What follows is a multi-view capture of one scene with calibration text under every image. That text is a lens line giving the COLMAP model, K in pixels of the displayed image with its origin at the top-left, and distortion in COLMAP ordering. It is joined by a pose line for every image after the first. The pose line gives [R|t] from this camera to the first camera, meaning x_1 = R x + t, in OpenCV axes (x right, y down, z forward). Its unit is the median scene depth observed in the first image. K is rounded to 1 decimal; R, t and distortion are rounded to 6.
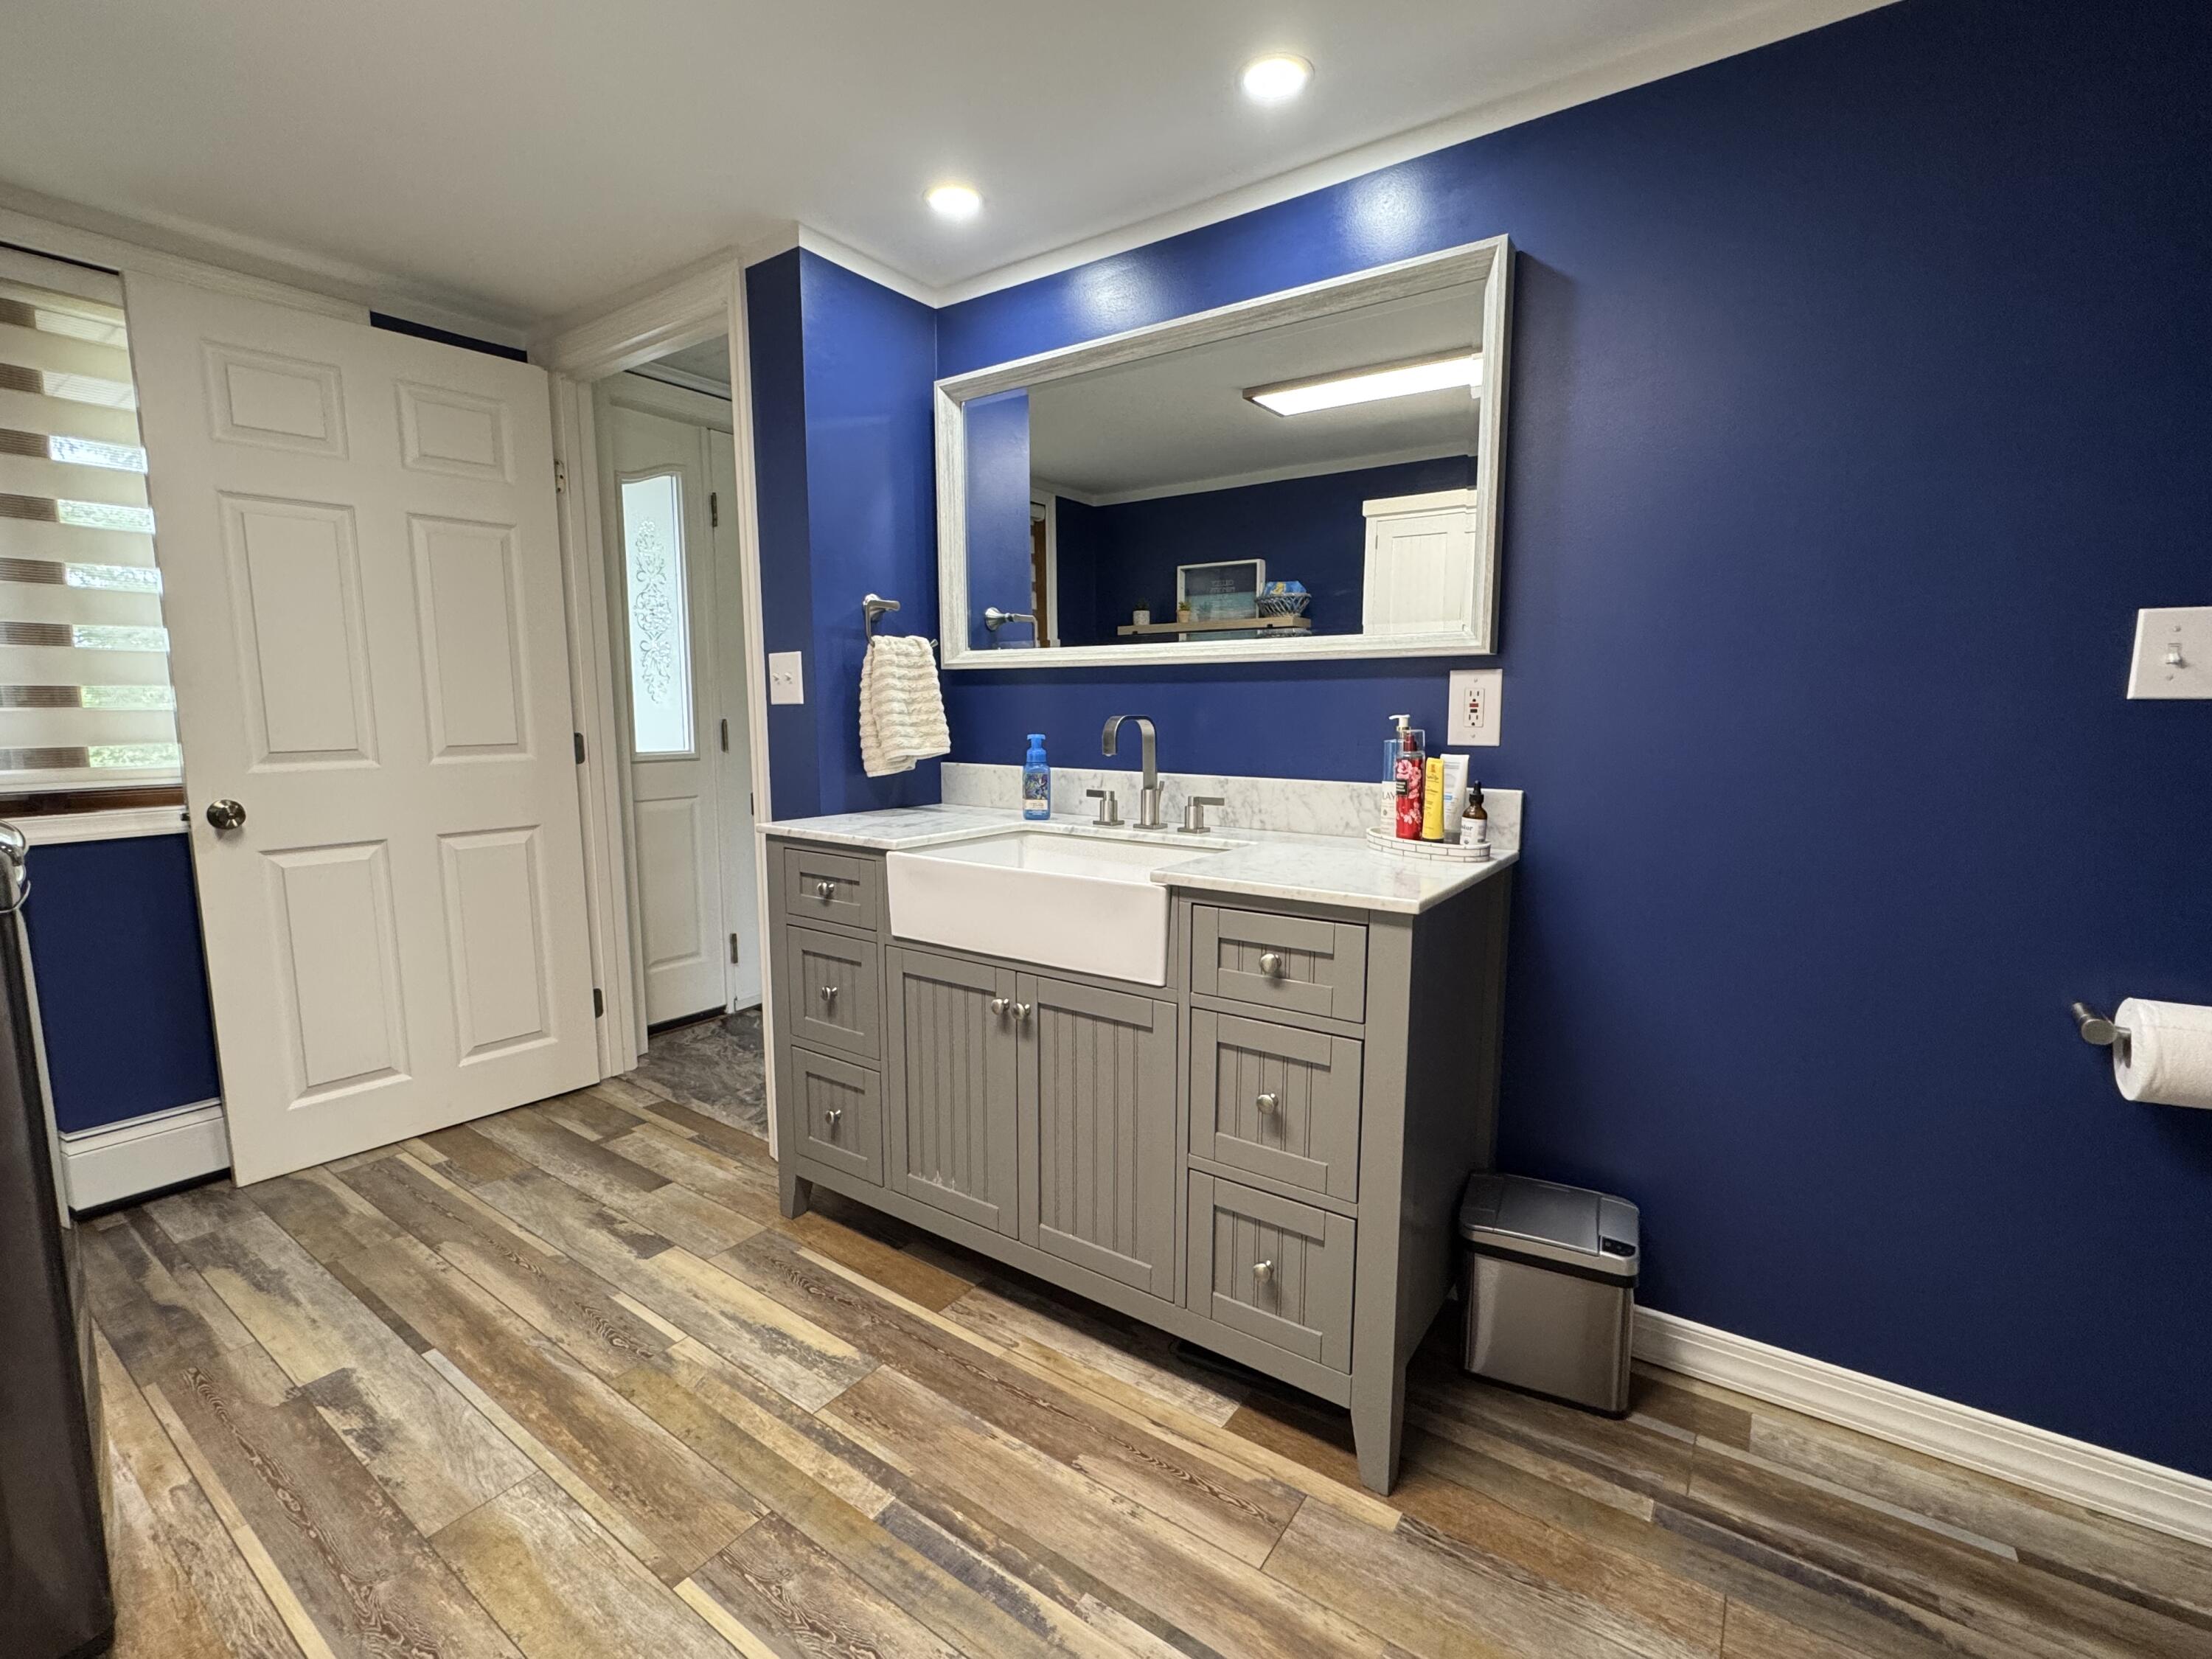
lens RADIAL K [[1004.5, 0, 1106.0], [0, 1004.5, 829.5], [0, 0, 1]] dist [-0.001822, 0.000234]
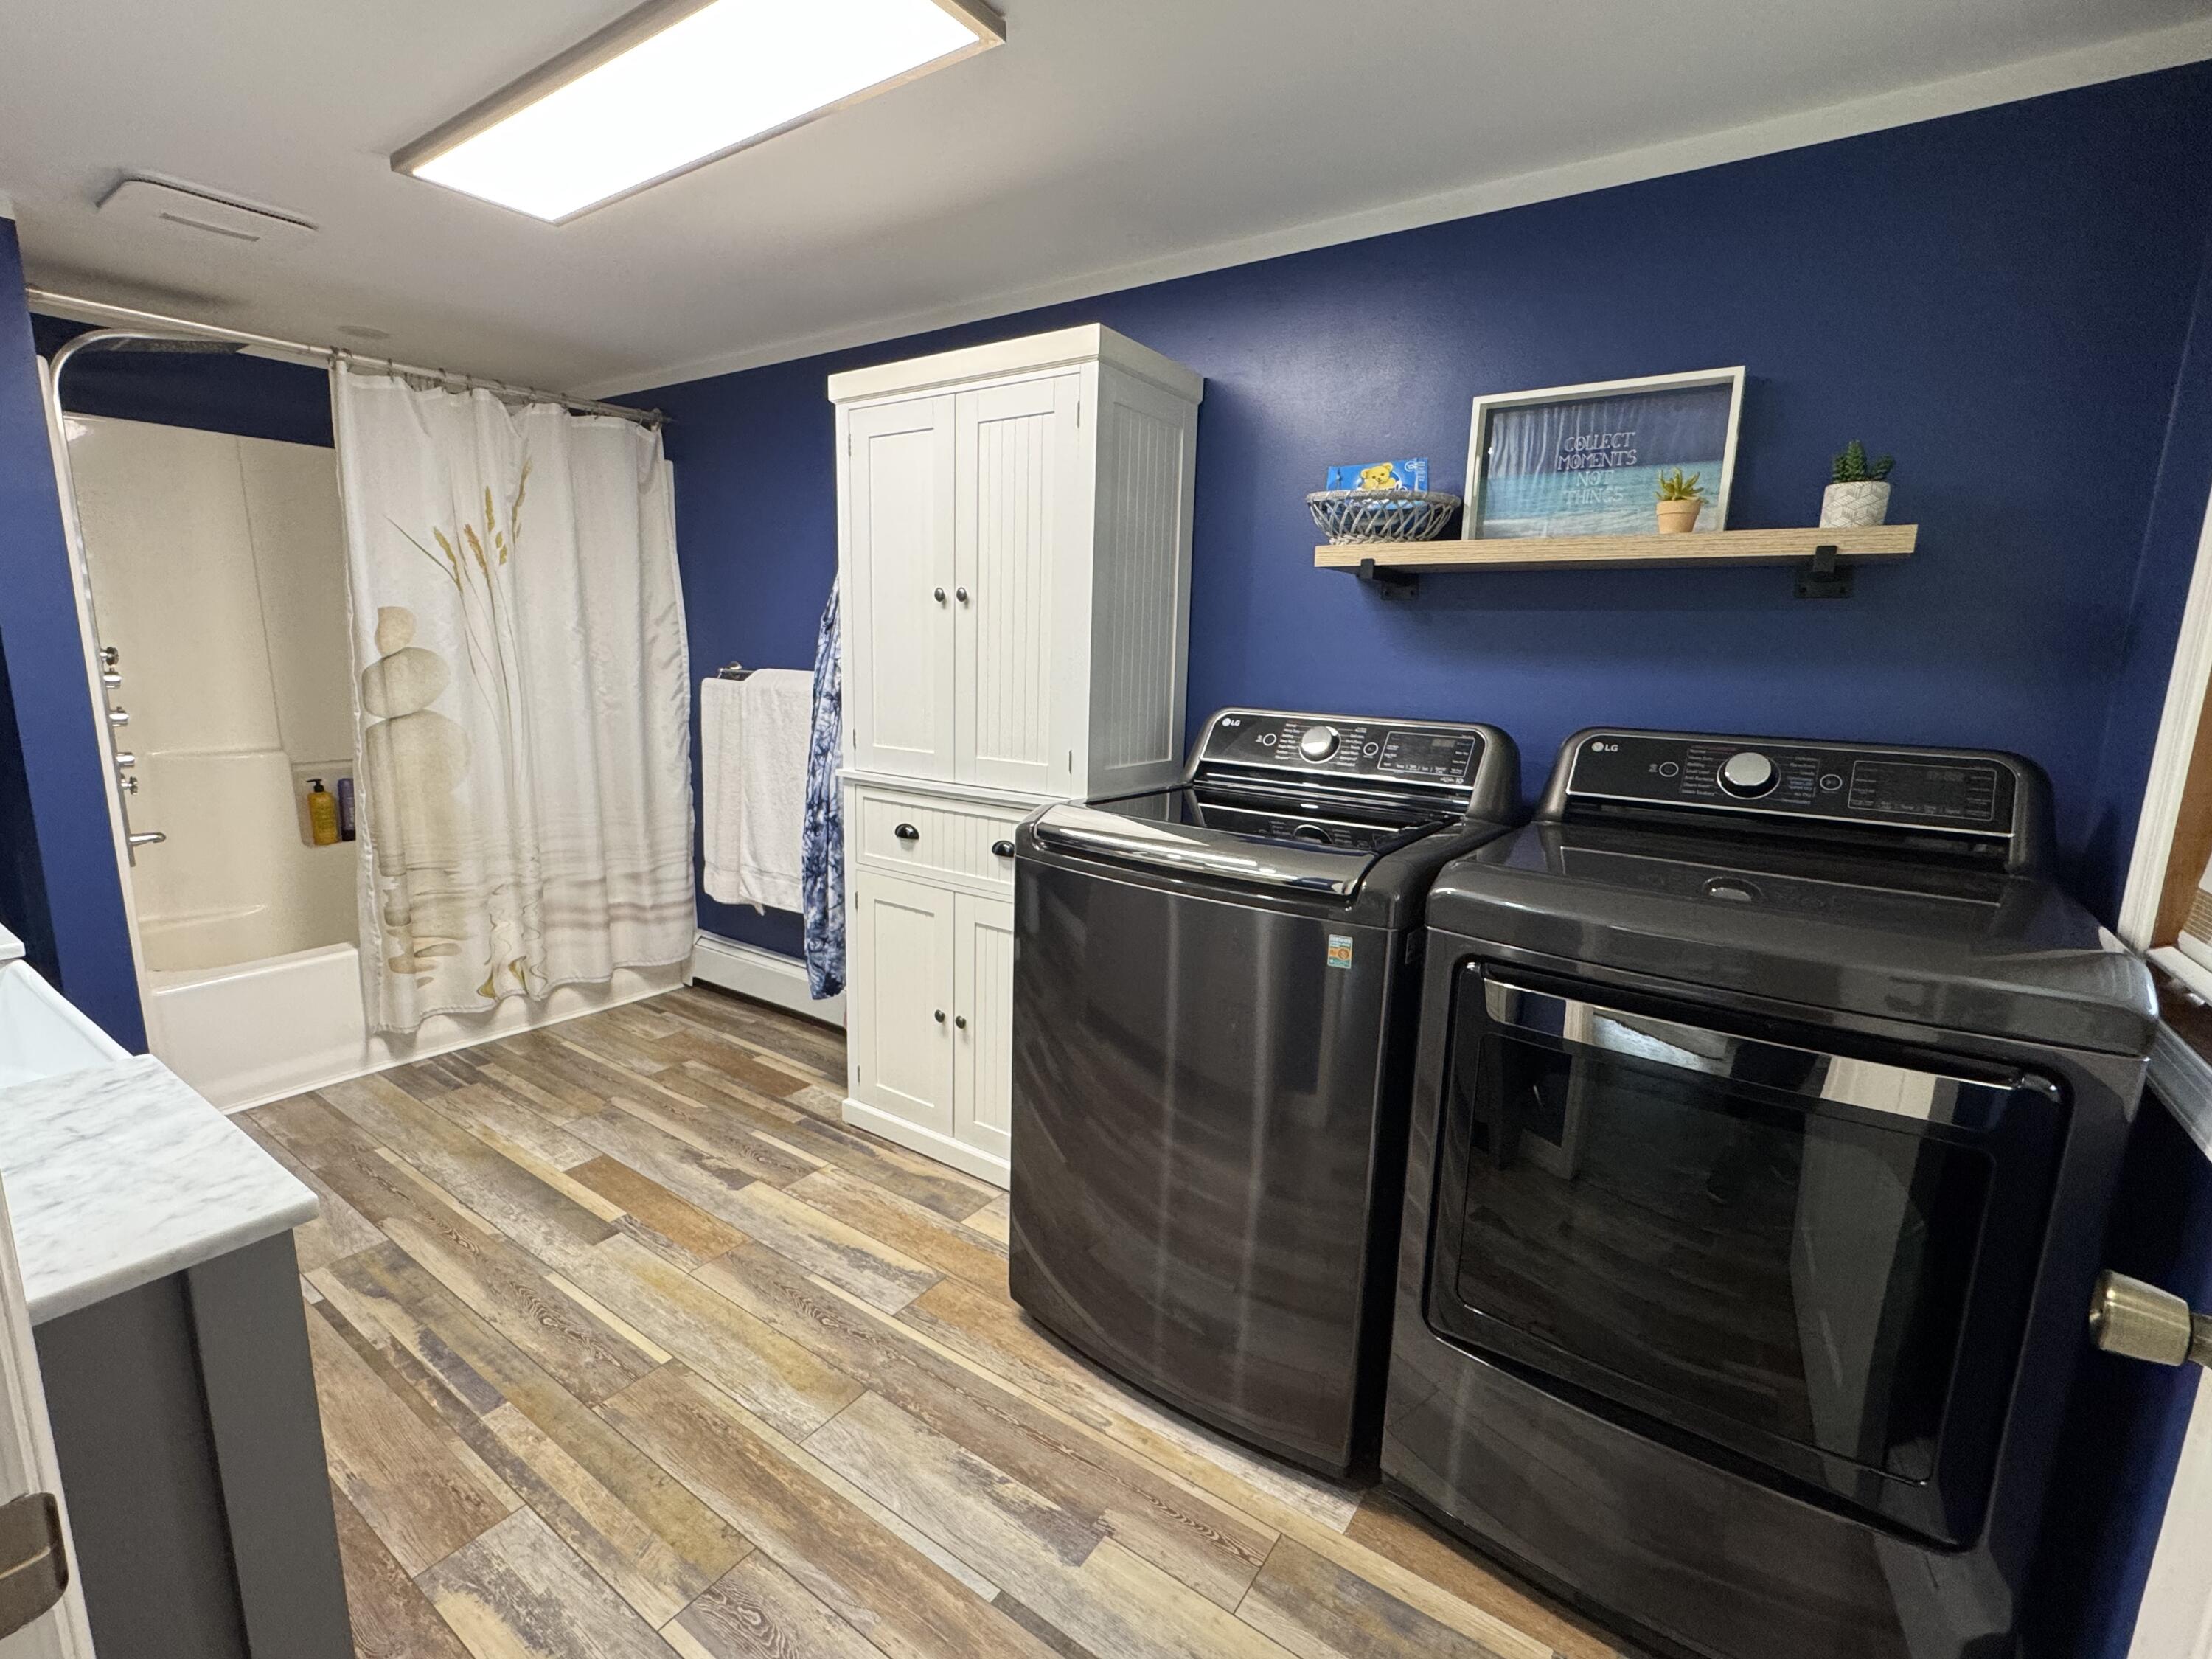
lens RADIAL K [[1004.5, 0, 1106.0], [0, 1004.5, 829.5], [0, 0, 1]] dist [-0.001822, 0.000234]
pose [[-0.999608, -0.022763, -0.016297, -0.844359], [-0.026664, 0.951538, 0.306372, -0.329605], [0.008533, 0.306687, -0.951772, 1.791170]]
